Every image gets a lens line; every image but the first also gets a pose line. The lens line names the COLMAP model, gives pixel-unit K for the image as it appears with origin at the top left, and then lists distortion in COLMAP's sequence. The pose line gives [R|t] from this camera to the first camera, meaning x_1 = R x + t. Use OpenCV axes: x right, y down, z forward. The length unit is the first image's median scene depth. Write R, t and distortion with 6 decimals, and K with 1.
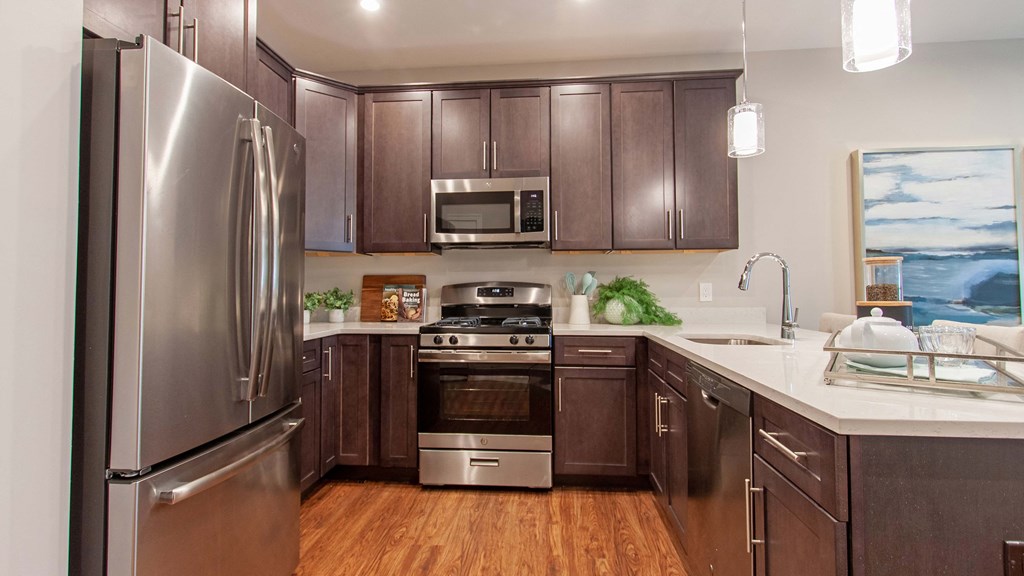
lens RADIAL K [[501.7, 0, 509.0], [0, 501.7, 265.1], [0, 0, 1]] dist [0.002413, 0.000123]
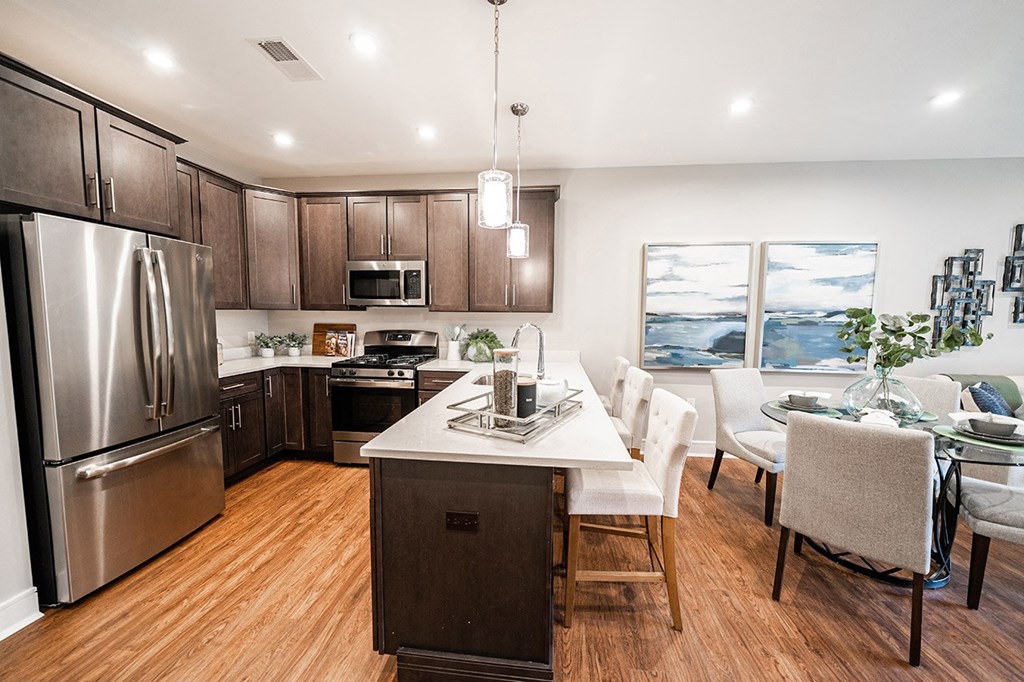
lens RADIAL K [[377.8, 0, 512.0], [0, 377.8, 341.0], [0, 0, 1]] dist [-0.002028, -0.000047]
pose [[0.999809, 0.014449, -0.013130, 0.344824], [-0.012795, 0.992894, 0.118314, -0.076686], [0.014746, -0.118123, 0.992889, -0.103399]]
